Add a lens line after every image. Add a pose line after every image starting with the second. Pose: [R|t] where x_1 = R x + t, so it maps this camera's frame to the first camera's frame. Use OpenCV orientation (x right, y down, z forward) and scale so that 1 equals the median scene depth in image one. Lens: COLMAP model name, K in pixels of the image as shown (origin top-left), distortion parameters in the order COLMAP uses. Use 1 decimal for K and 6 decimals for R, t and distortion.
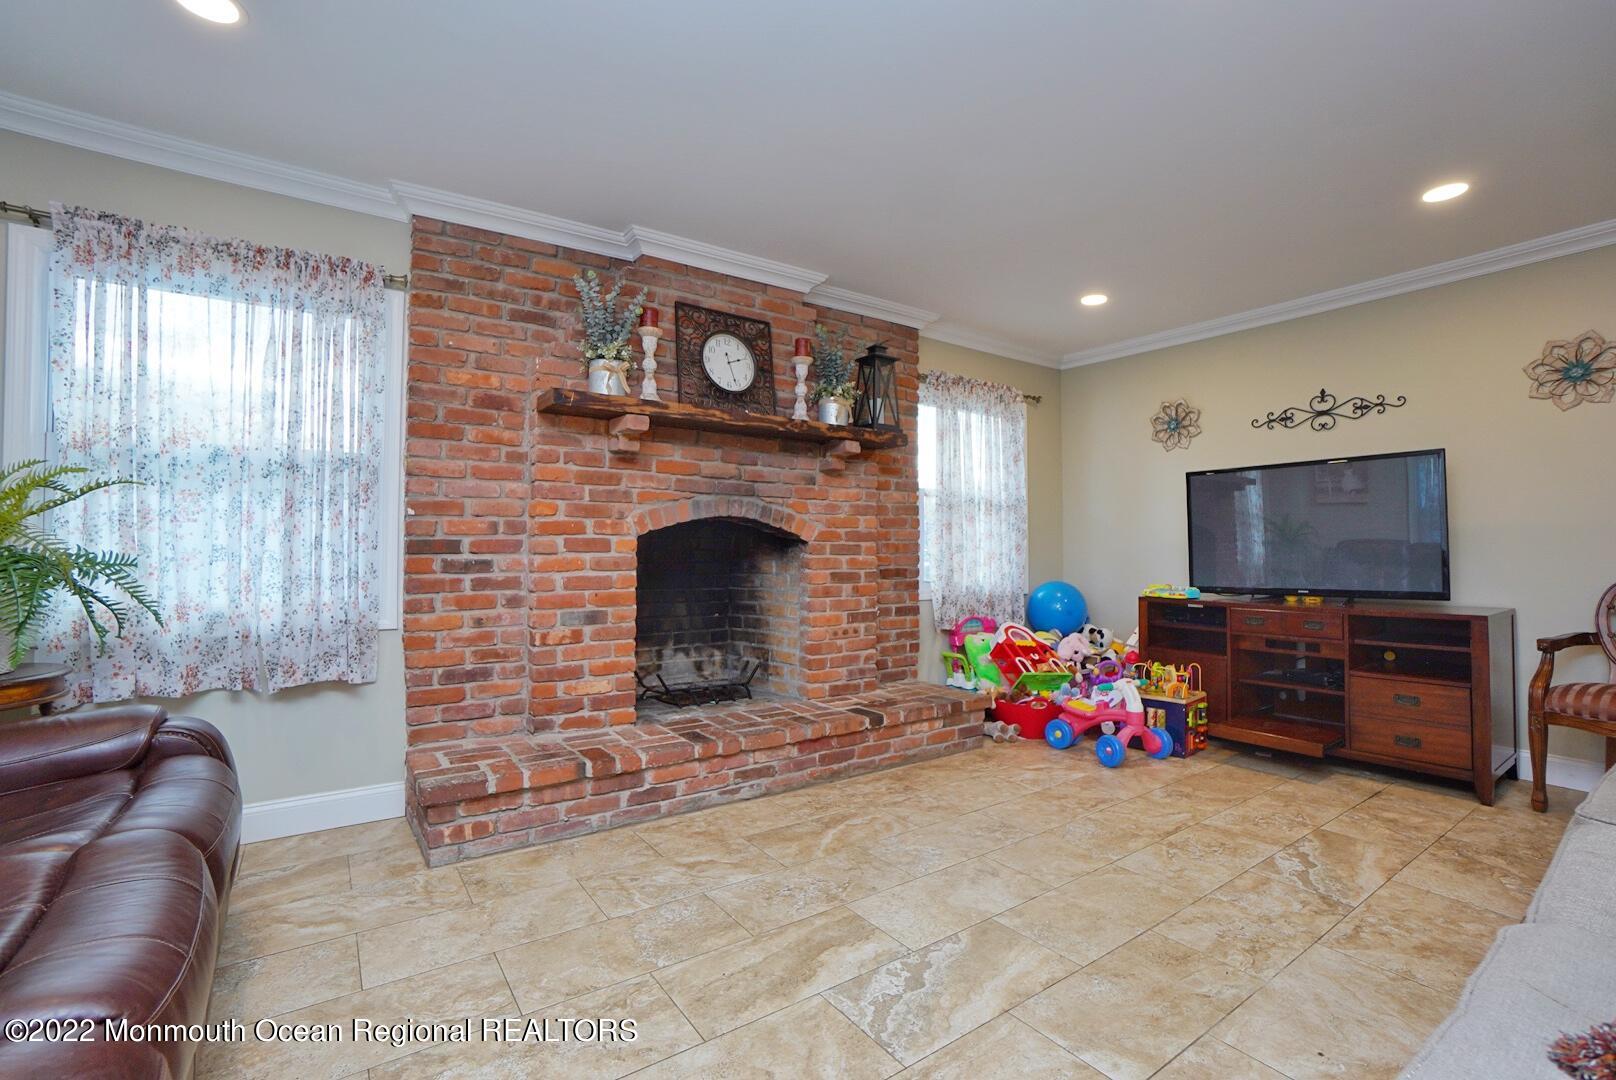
lens RADIAL K [[714.8, 0, 804.8], [0, 714.8, 535.5], [0, 0, 1]] dist [-0.062490, 0.021260]
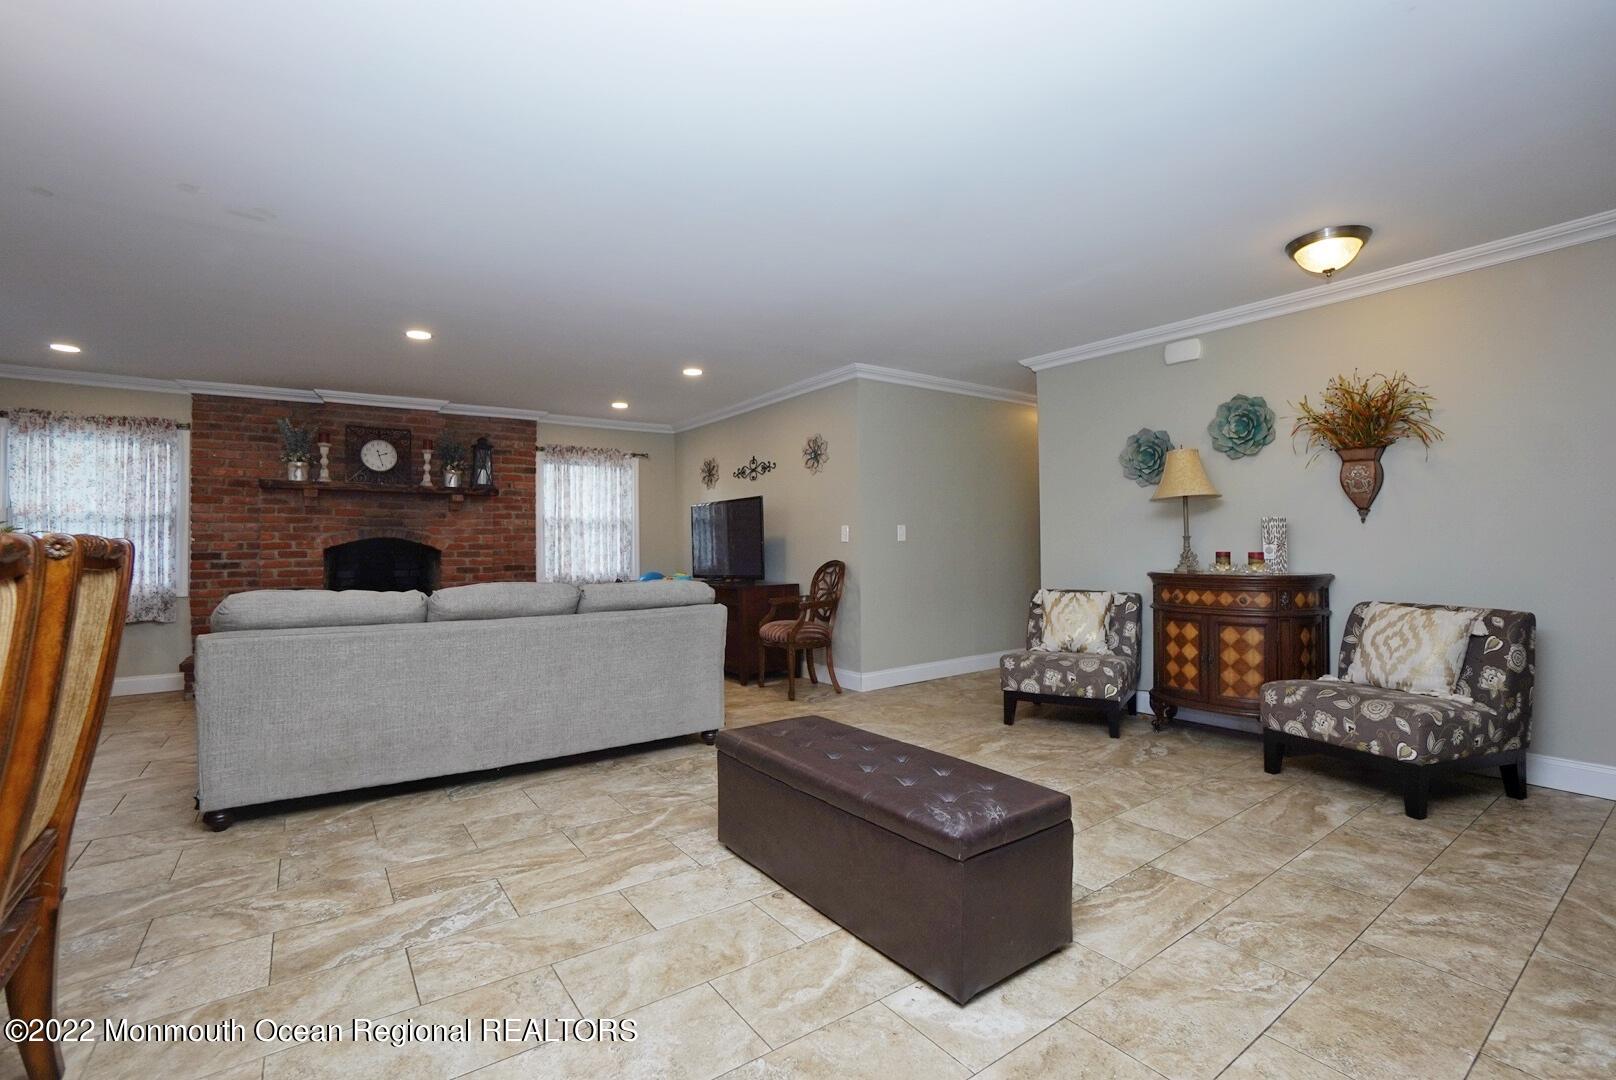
lens RADIAL K [[714.8, 0, 805.0], [0, 714.8, 533.8], [0, 0, 1]] dist [-0.062490, 0.021260]
pose [[0.999831, -0.010917, 0.014775, 1.062898], [0.010922, 0.999940, -0.000250, -0.026667], [-0.014772, 0.000411, 0.999891, -0.921910]]
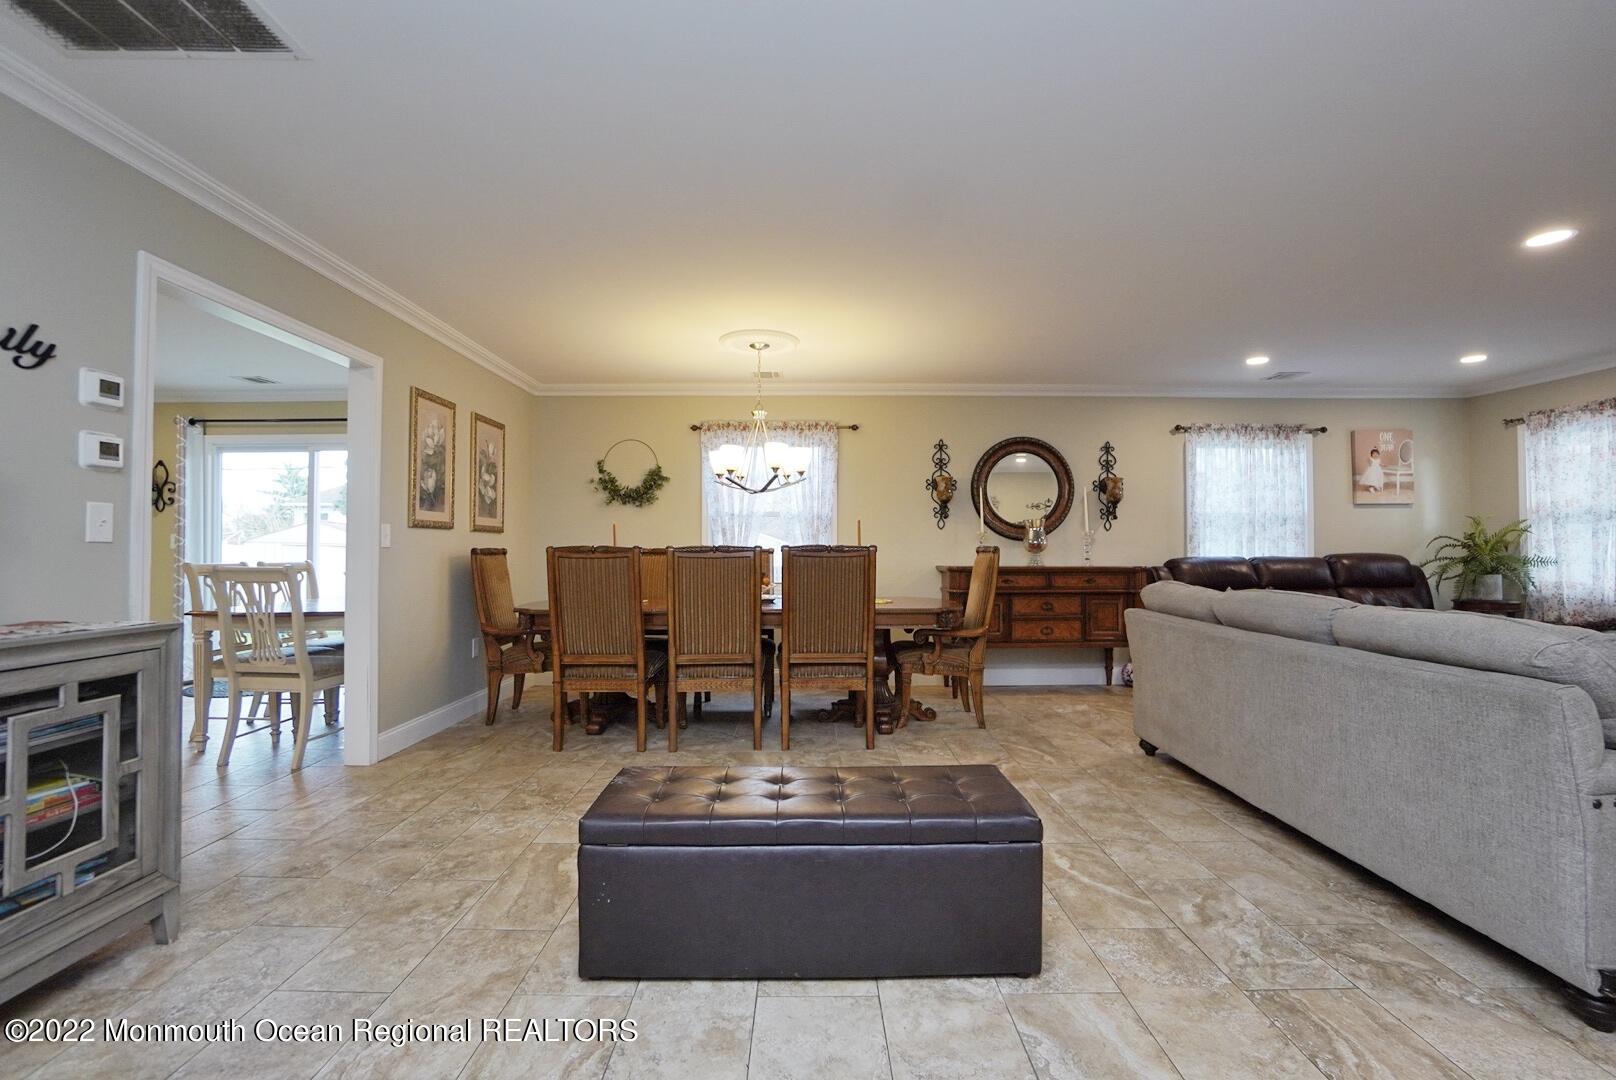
lens RADIAL K [[714.8, 0, 806.5], [0, 714.8, 531.7], [0, 0, 1]] dist [-0.062490, 0.021260]
pose [[-0.566053, -0.021454, -0.824090, 1.679408], [0.013861, 0.999272, -0.035536, -0.009048], [0.824252, -0.031538, -0.565343, 0.180654]]
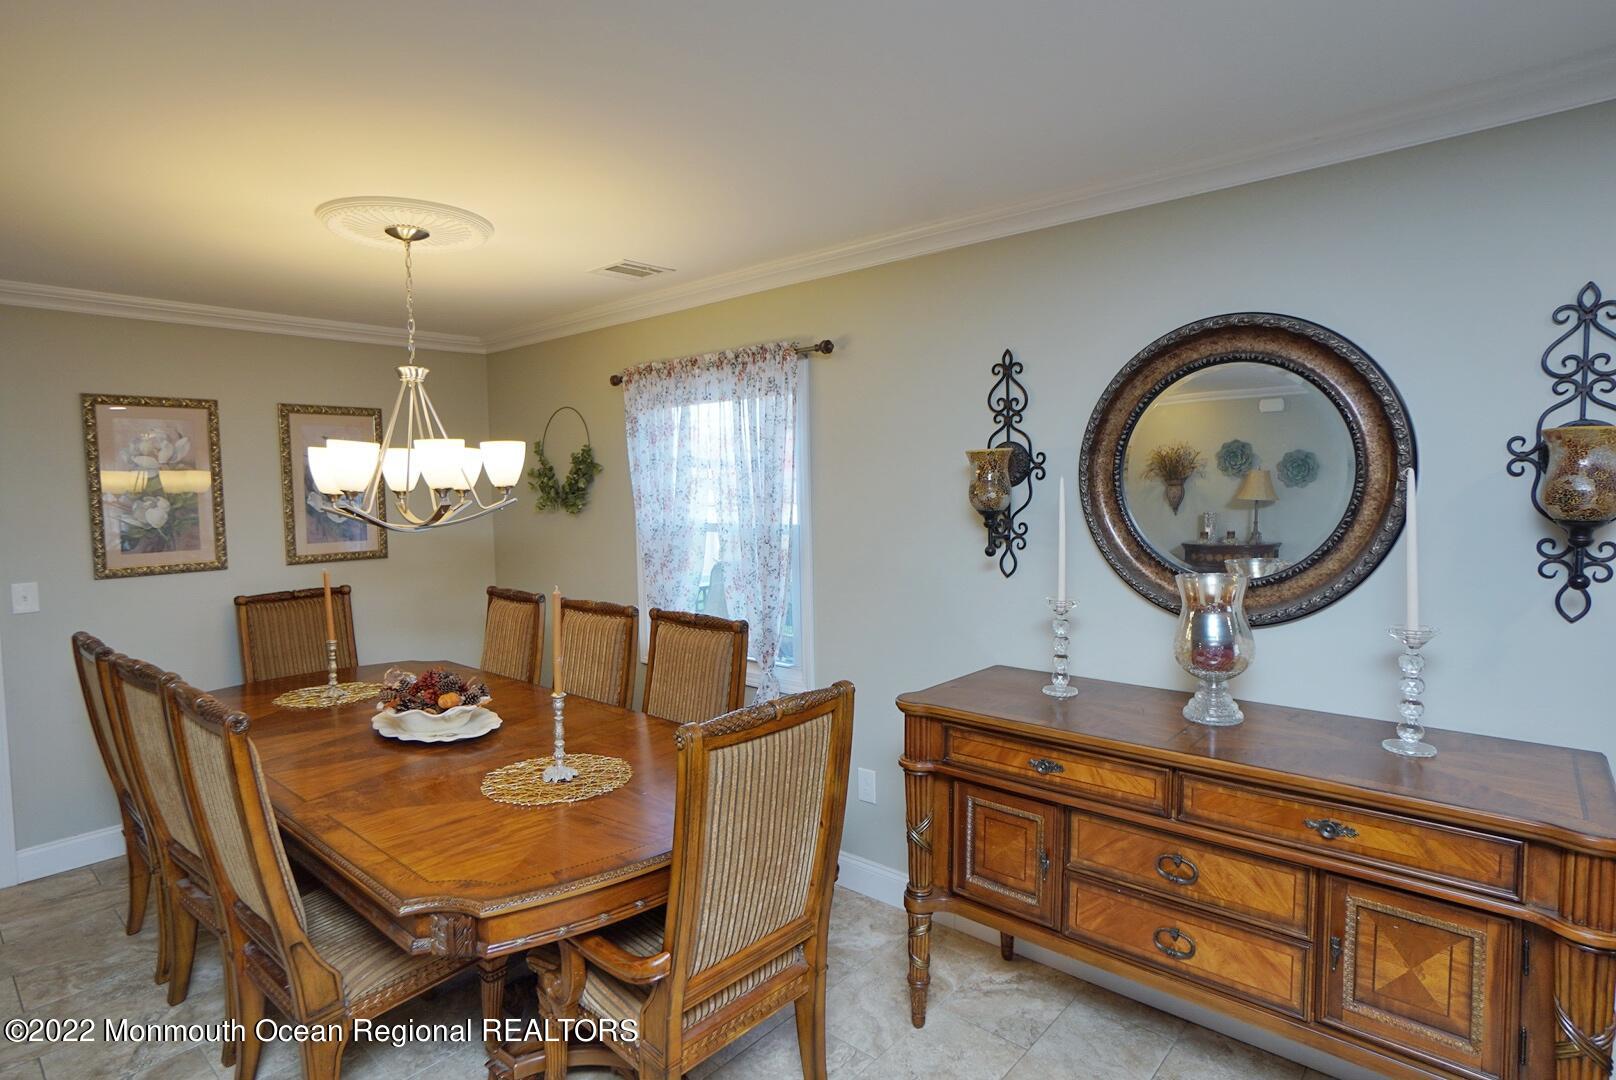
lens RADIAL K [[825.7, 0, 802.0], [0, 825.7, 536.3], [0, 0, 1]] dist [-0.023287, 0.007154]
pose [[-0.969040, 0.034586, -0.244467, 0.331191], [0.022496, 0.998390, 0.052075, -0.173216], [0.245875, 0.044964, -0.968258, 0.204480]]
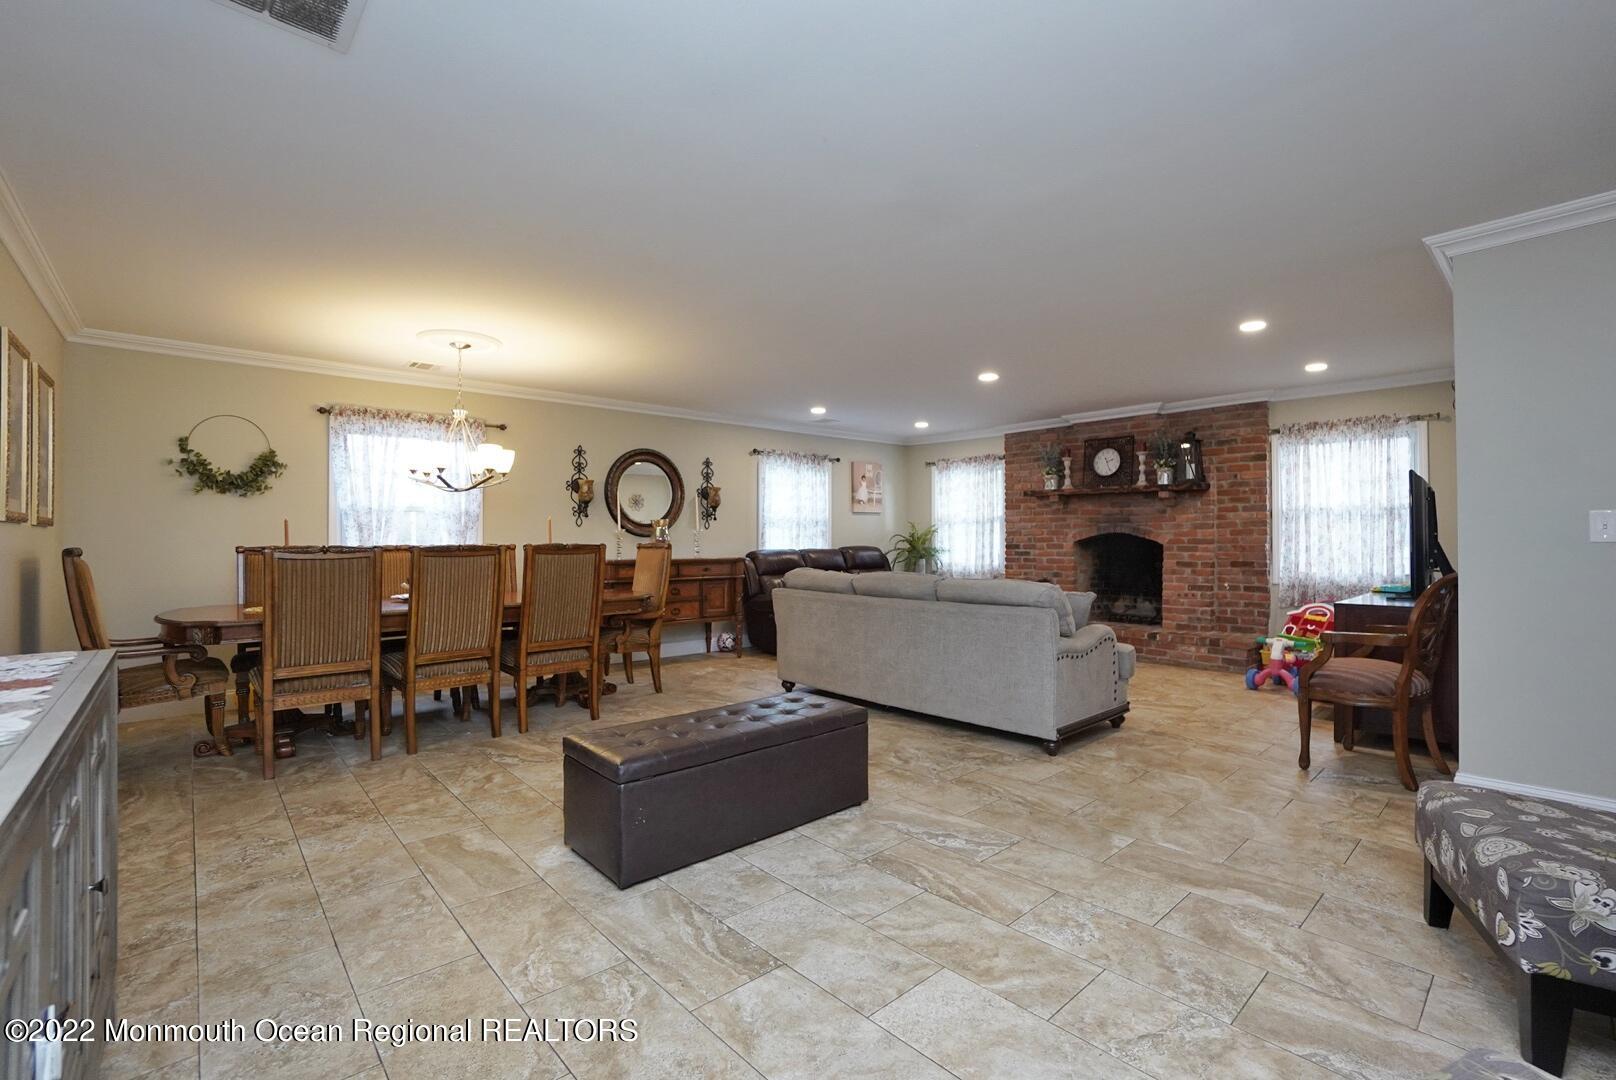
lens RADIAL K [[714.8, 0, 804.8], [0, 714.8, 530.4], [0, 0, 1]] dist [-0.062490, 0.021260]
pose [[0.126659, -0.013312, -0.991857, 2.073133], [0.019241, 0.999755, -0.010961, -0.031310], [0.991760, -0.017696, 0.126884, -0.206235]]
